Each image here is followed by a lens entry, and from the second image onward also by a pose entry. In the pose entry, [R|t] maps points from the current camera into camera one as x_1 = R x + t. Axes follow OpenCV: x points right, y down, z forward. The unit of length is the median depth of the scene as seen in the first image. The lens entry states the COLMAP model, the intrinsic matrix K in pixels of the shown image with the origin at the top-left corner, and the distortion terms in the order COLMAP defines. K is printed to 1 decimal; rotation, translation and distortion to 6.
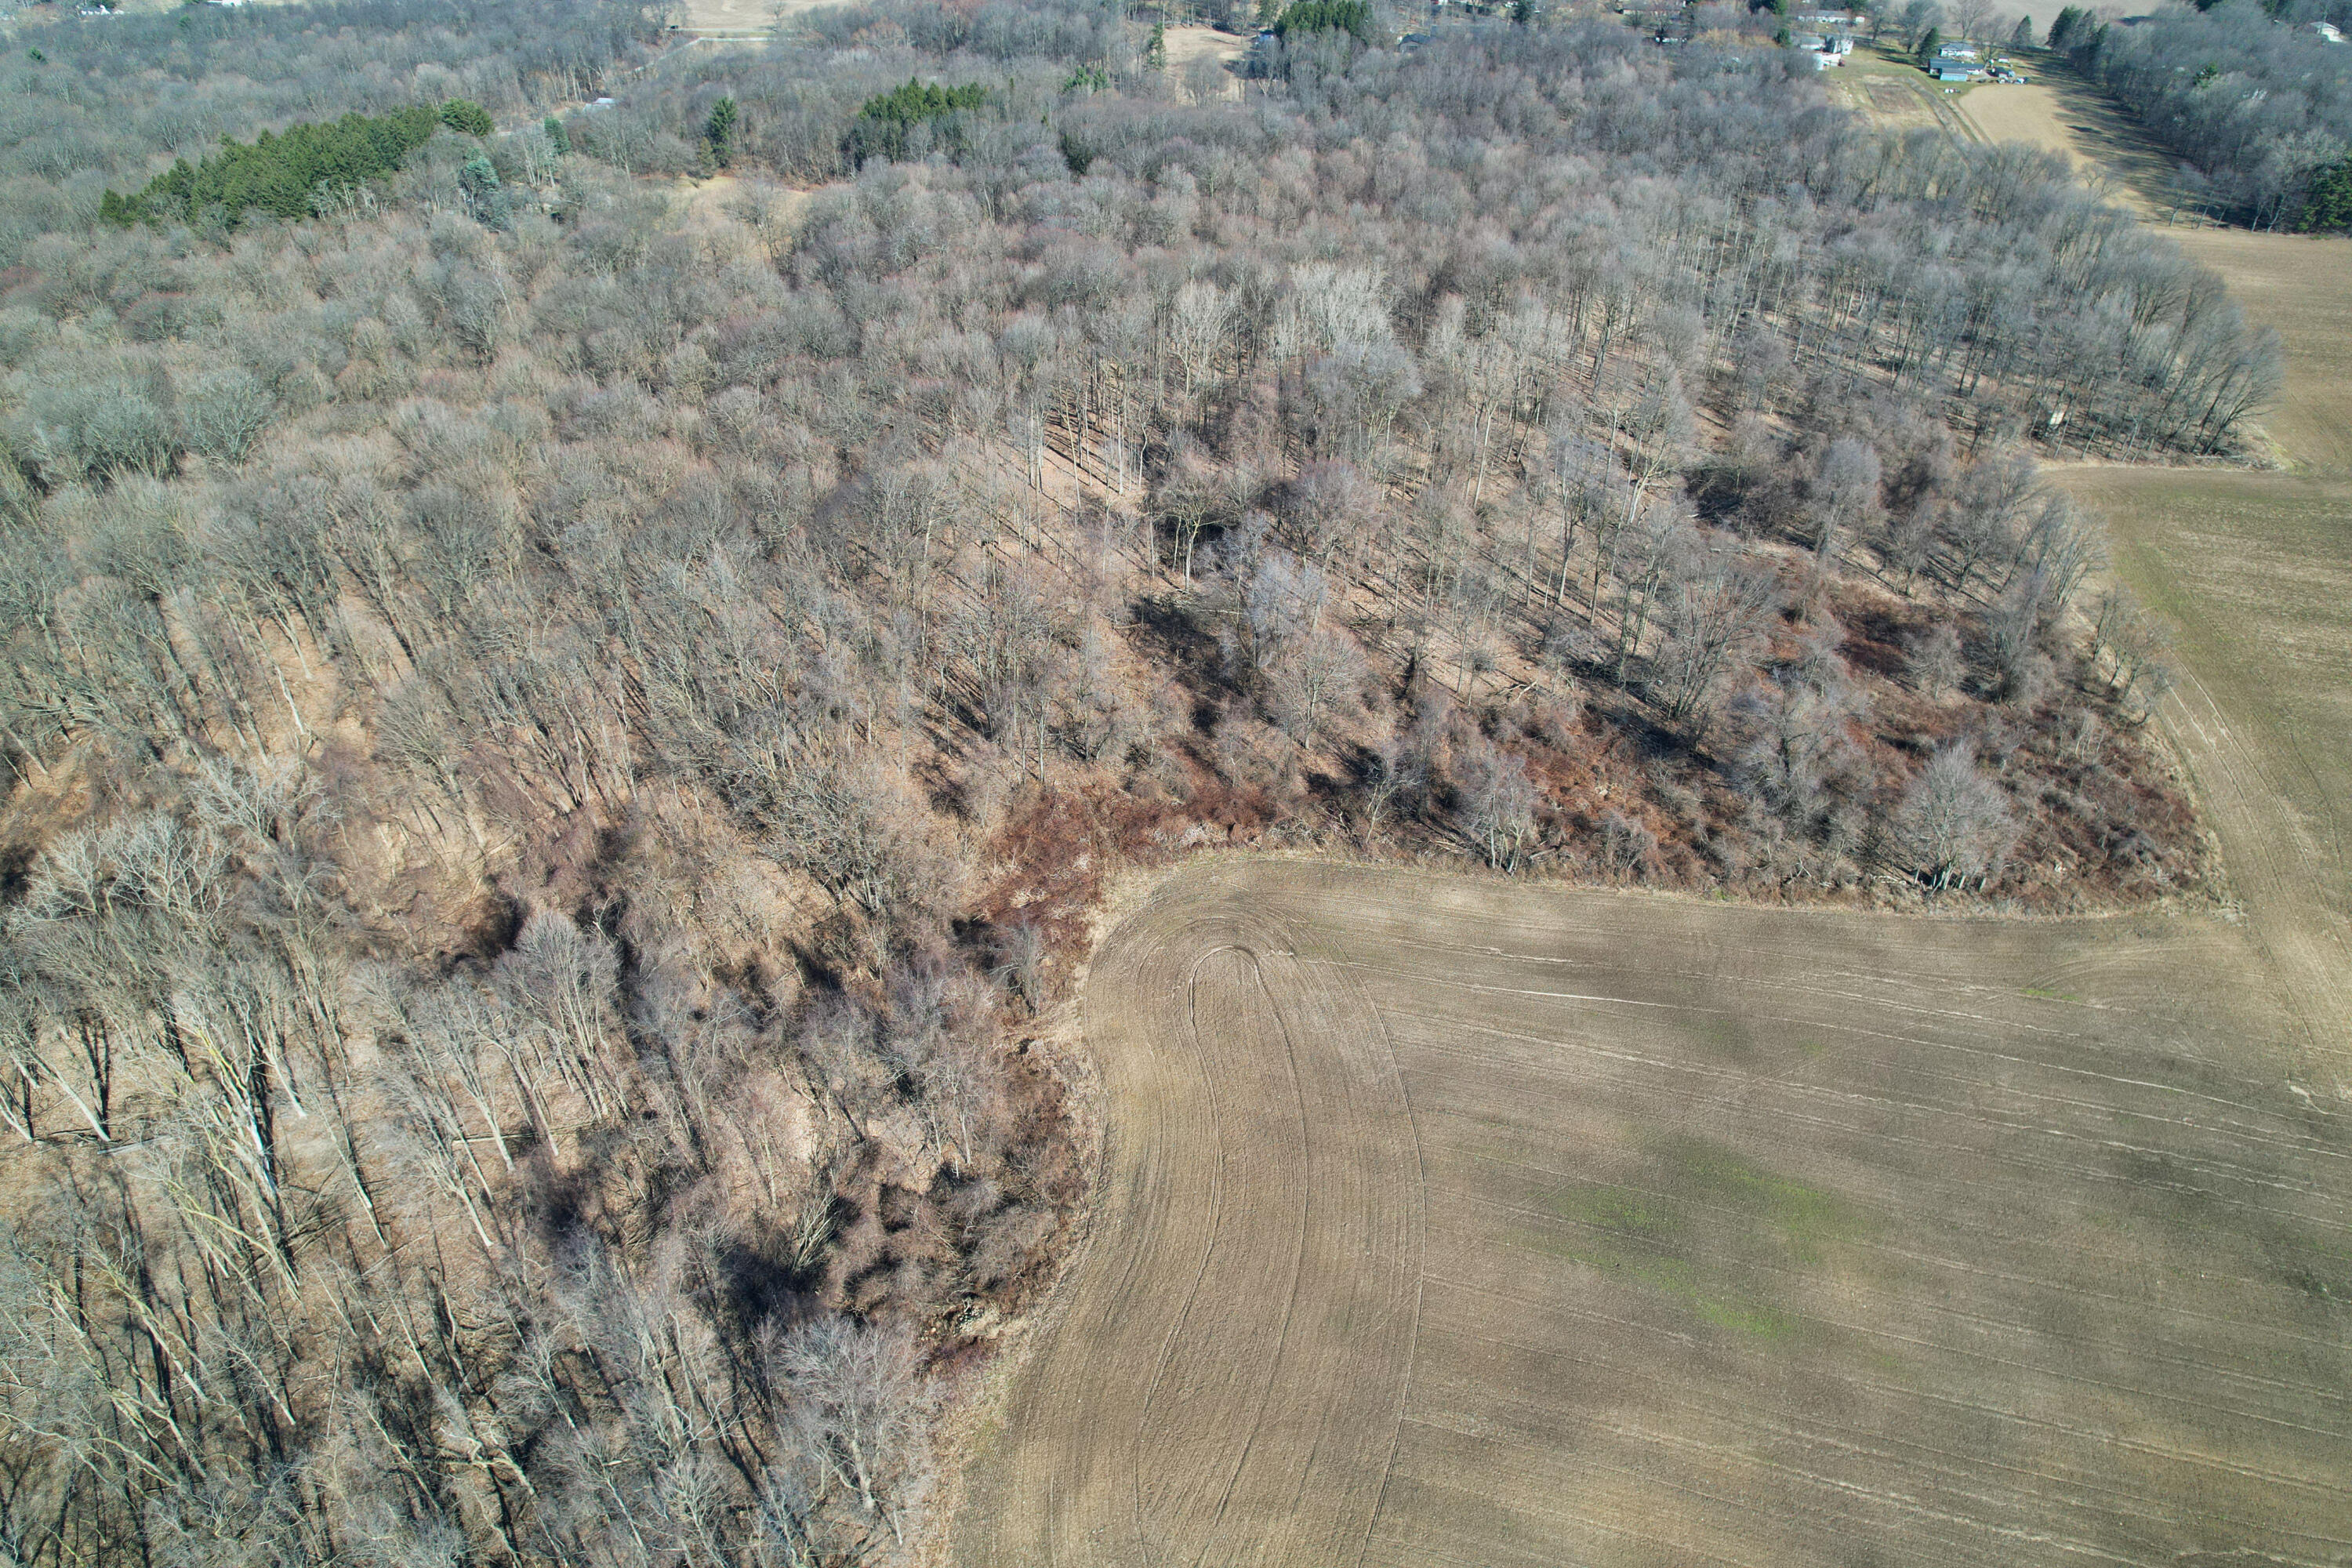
lens RADIAL K [[1506.9, 0, 1176.0], [0, 1506.9, 784.0], [0, 0, 1]] dist [-0.075042, 0.069304]
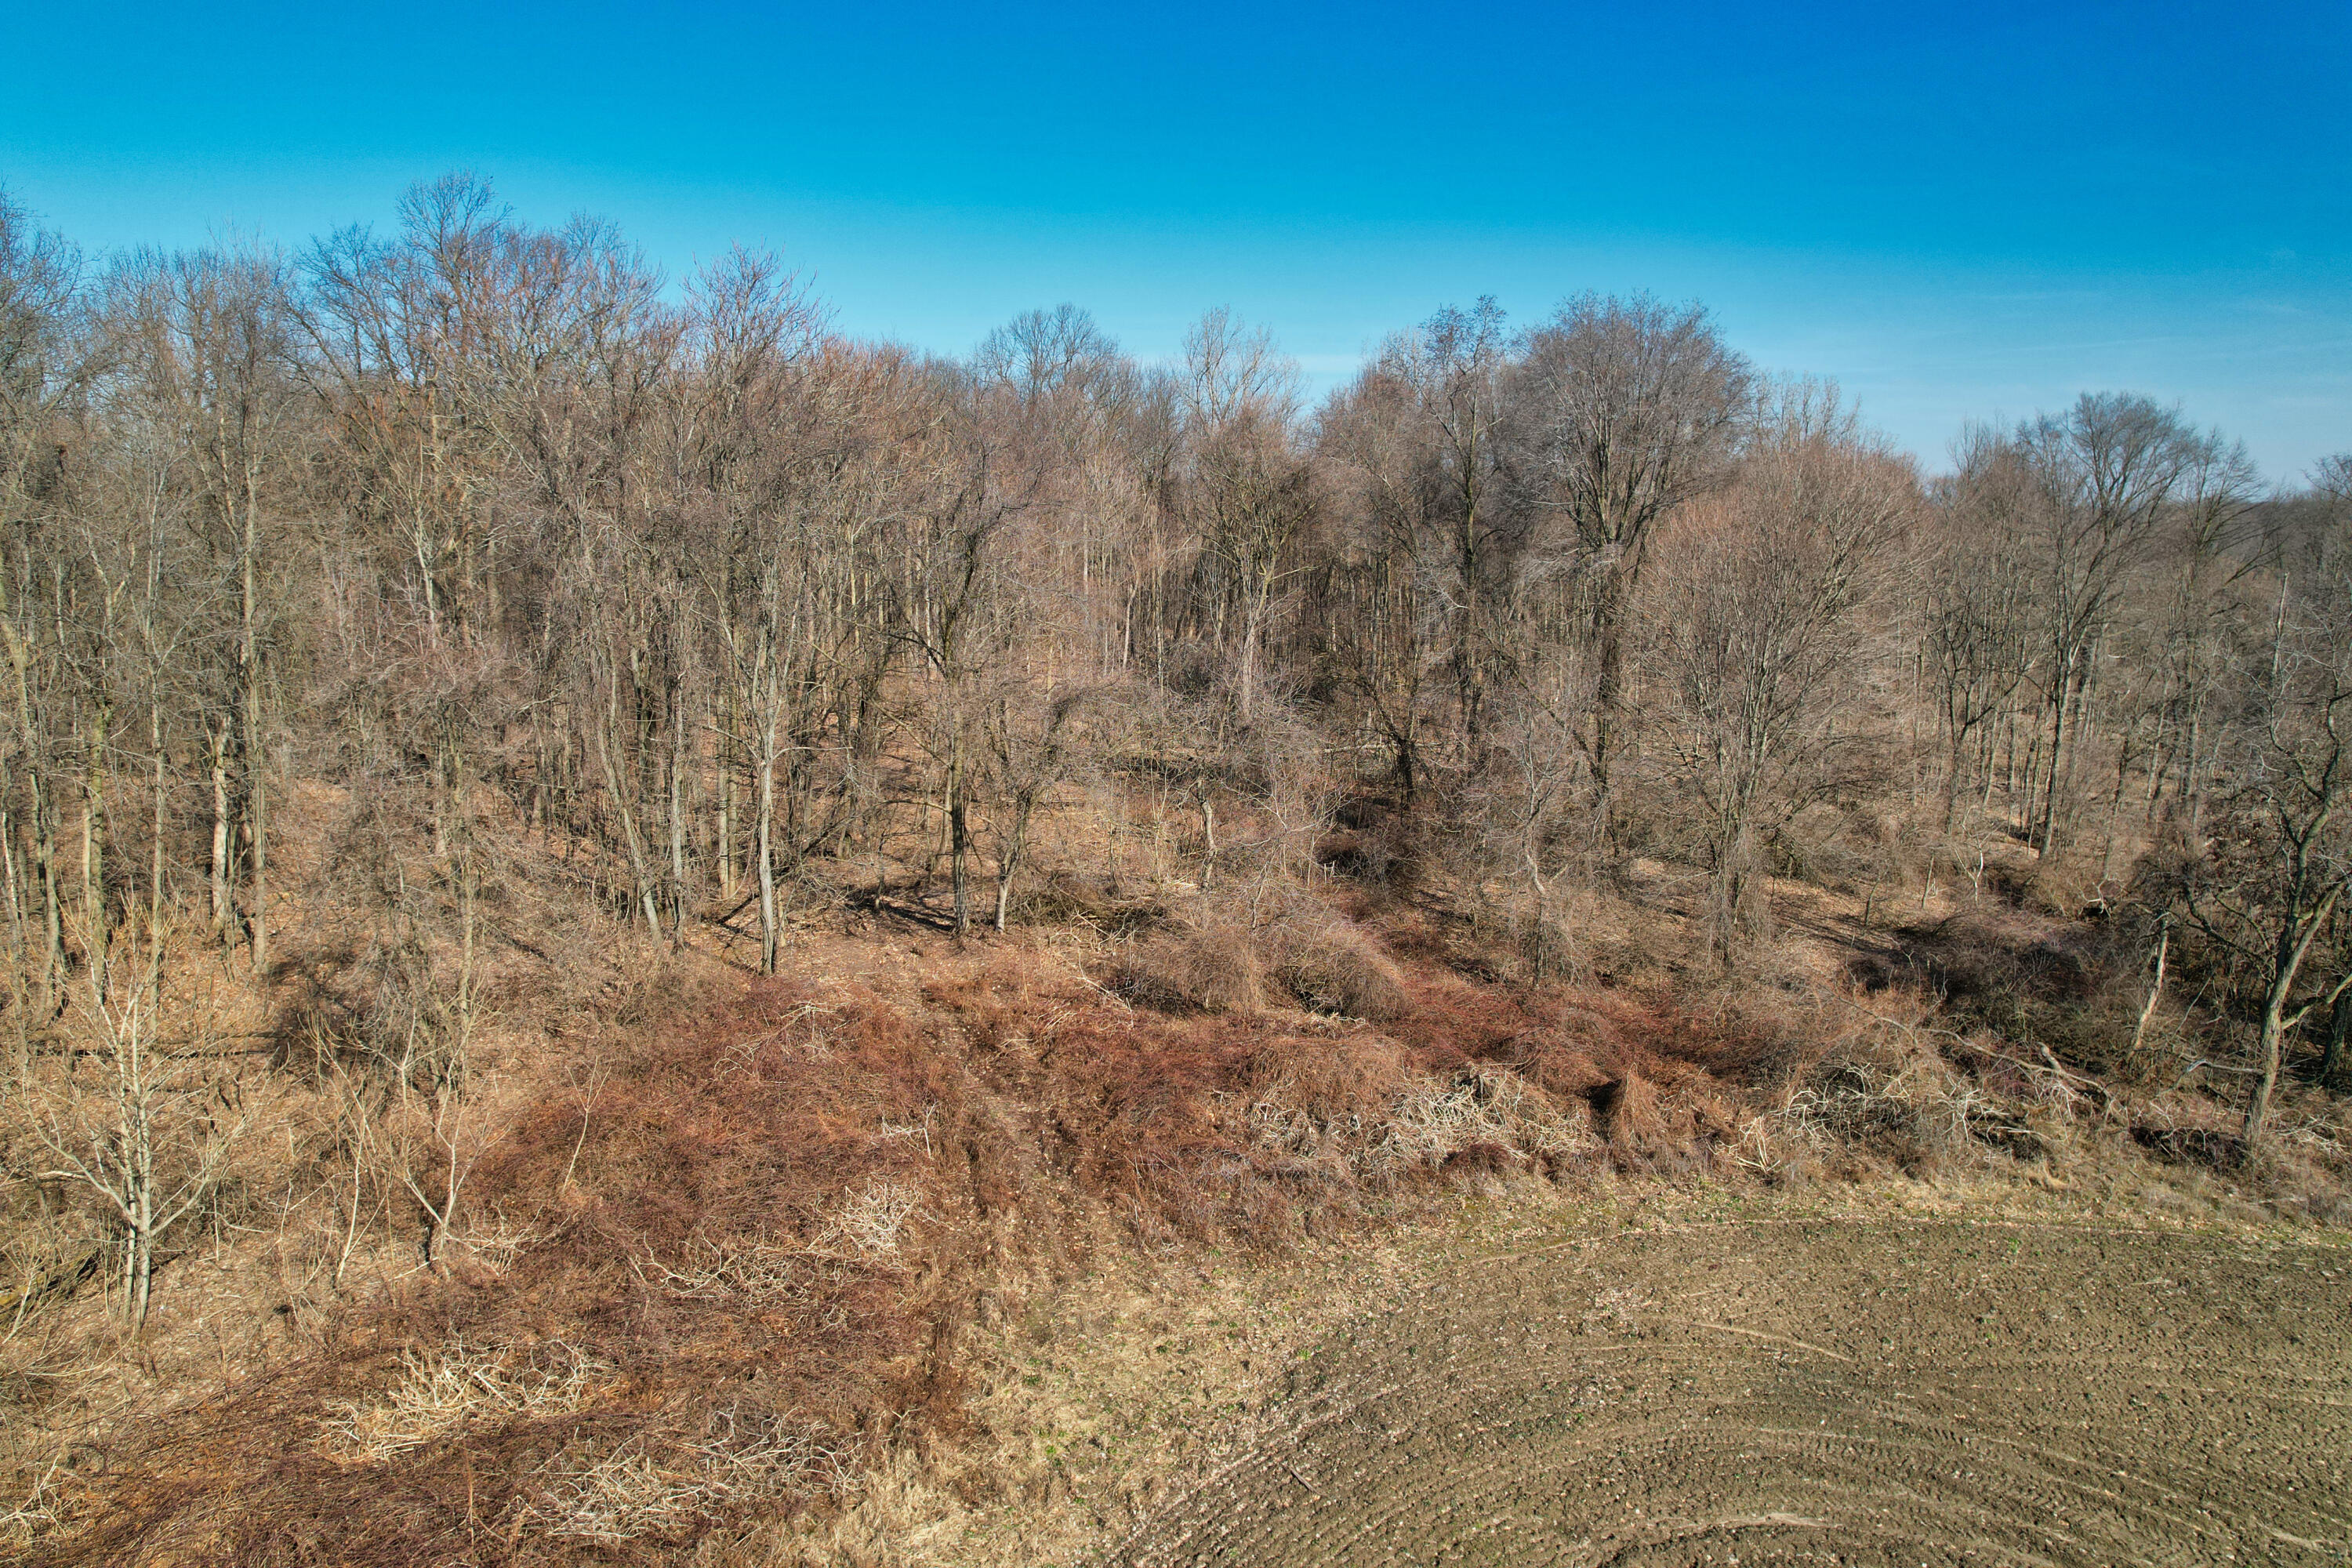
lens RADIAL K [[1506.9, 0, 1176.0], [0, 1506.9, 784.0], [0, 0, 1]] dist [-0.075042, 0.069304]
pose [[0.999617, -0.005389, 0.027156, -0.028546], [0.016532, 0.902979, -0.429367, 0.076216], [-0.022207, 0.429651, 0.902722, 0.756686]]
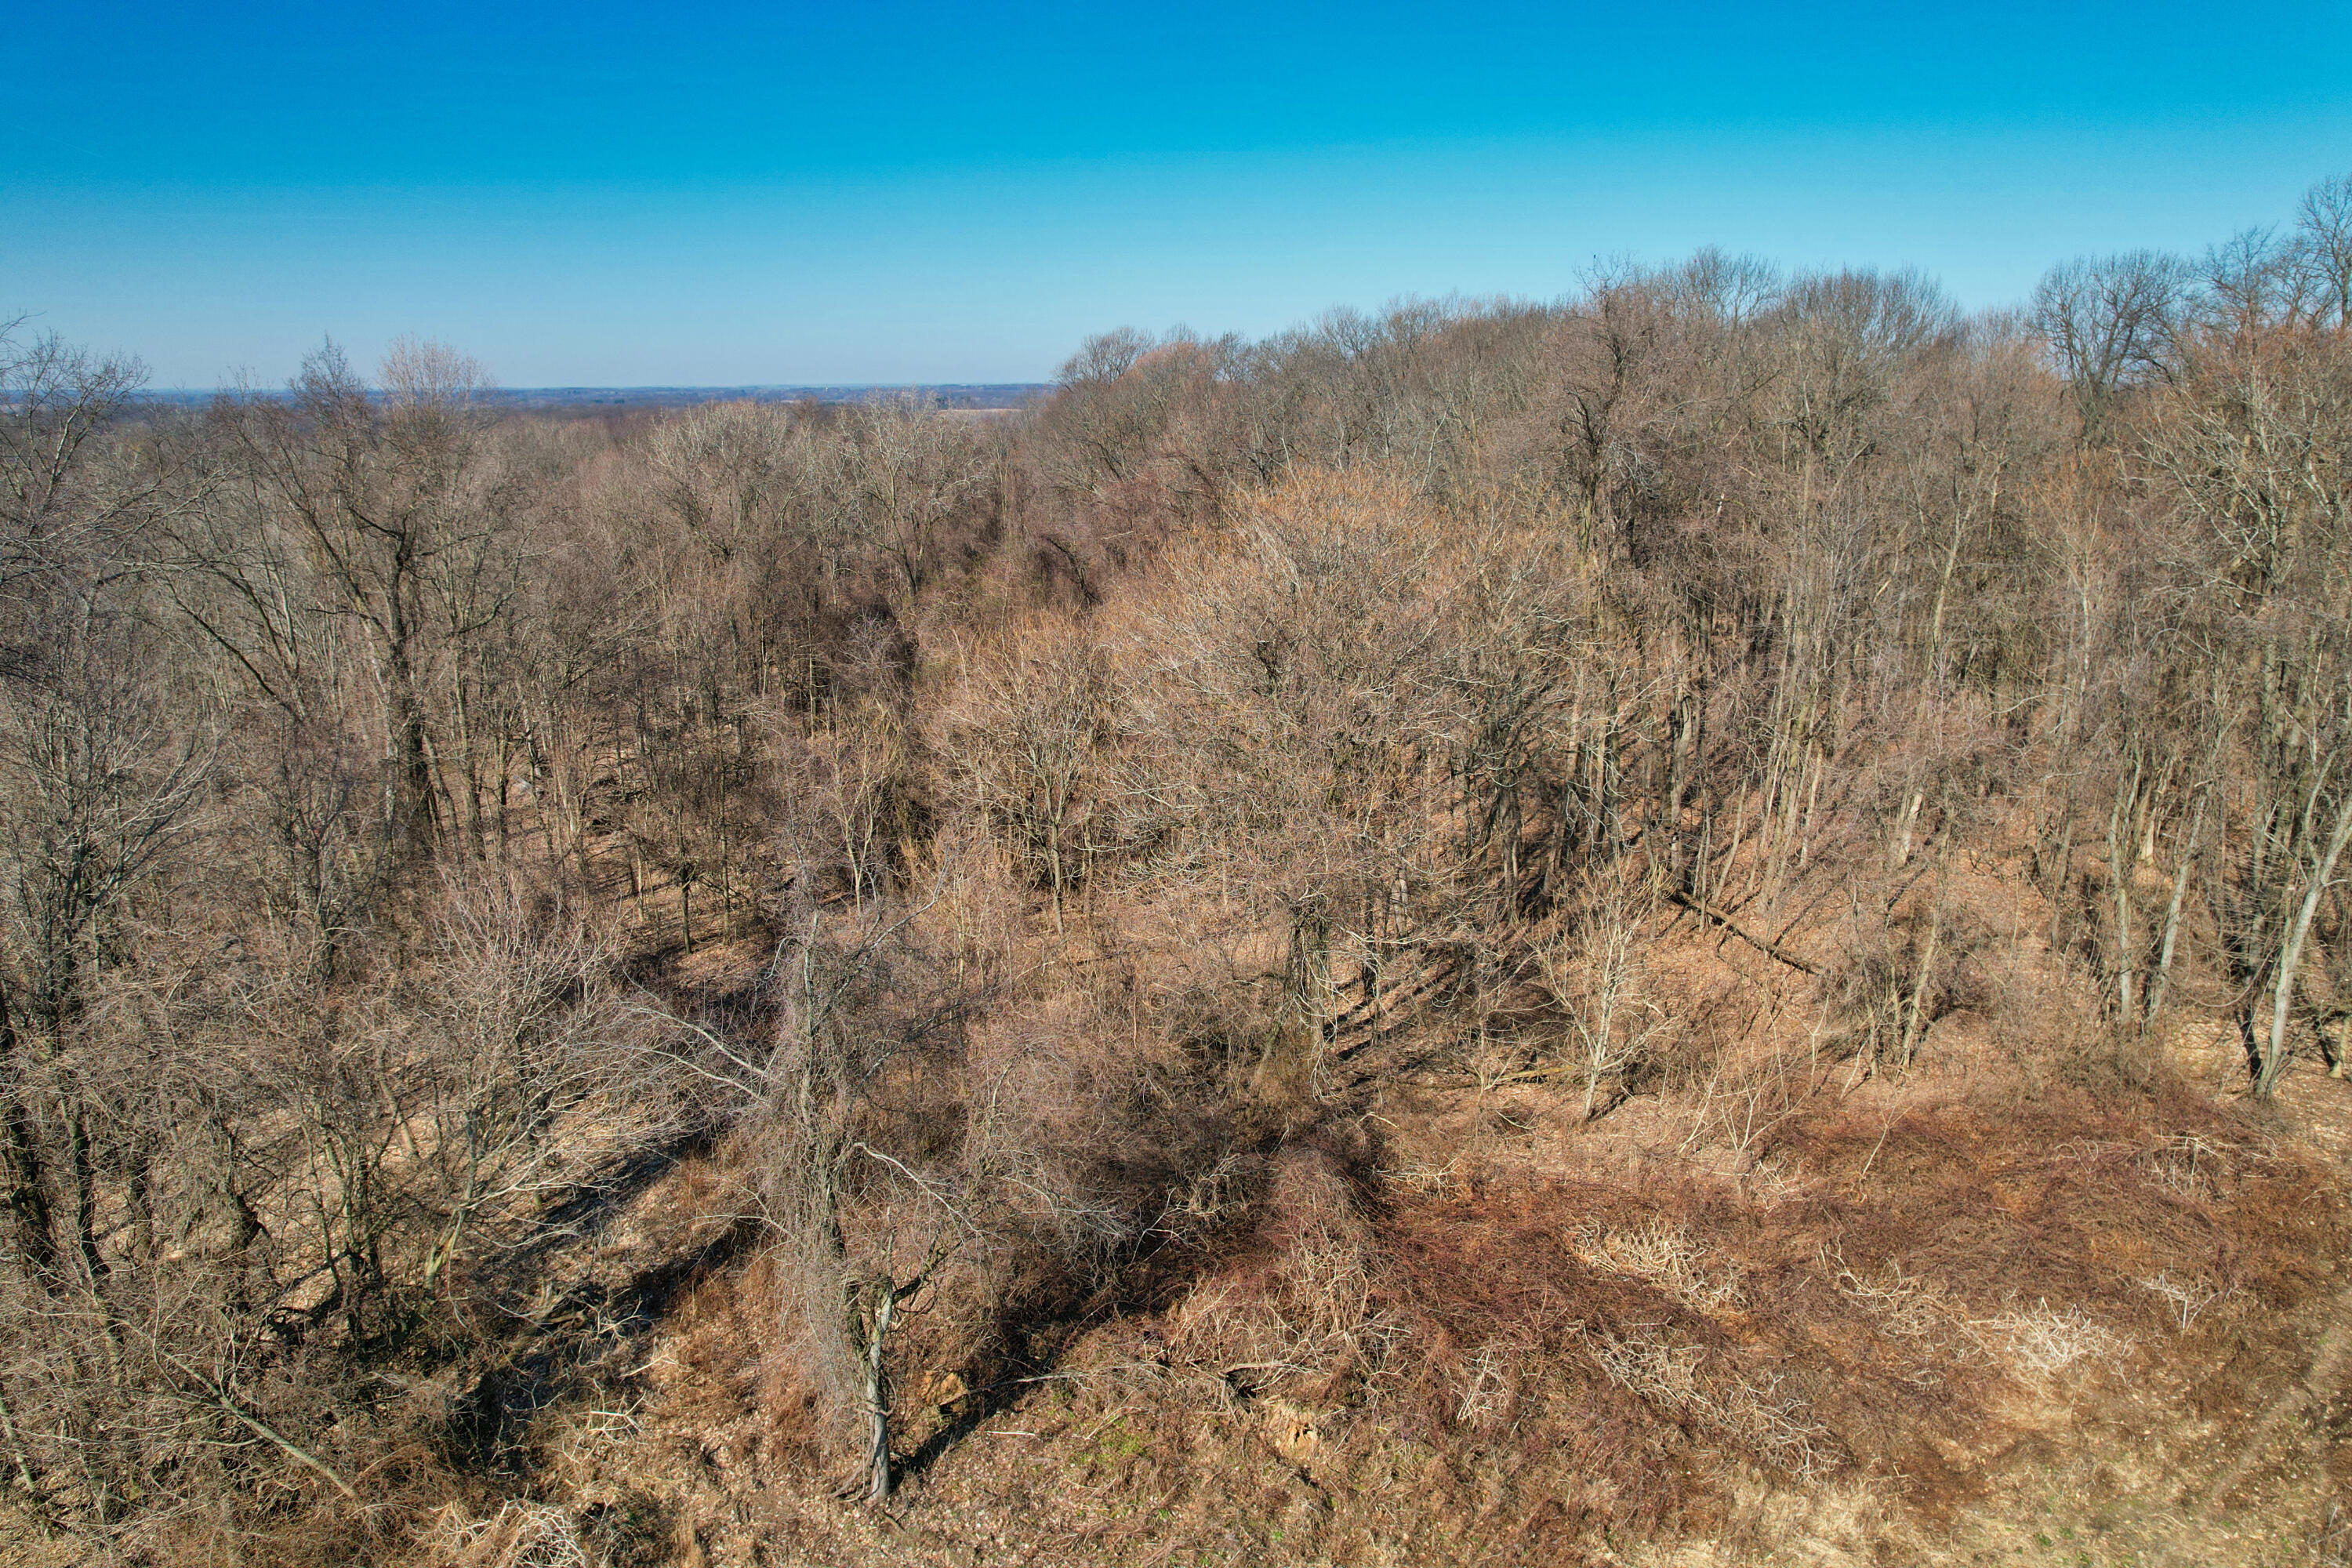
lens RADIAL K [[1506.9, 0, 1176.0], [0, 1506.9, 784.0], [0, 0, 1]] dist [-0.075042, 0.069304]
pose [[0.353102, 0.246913, -0.902415, 0.047955], [-0.551975, 0.833772, 0.012151, 0.048498], [0.755409, 0.493820, 0.430696, 0.739631]]
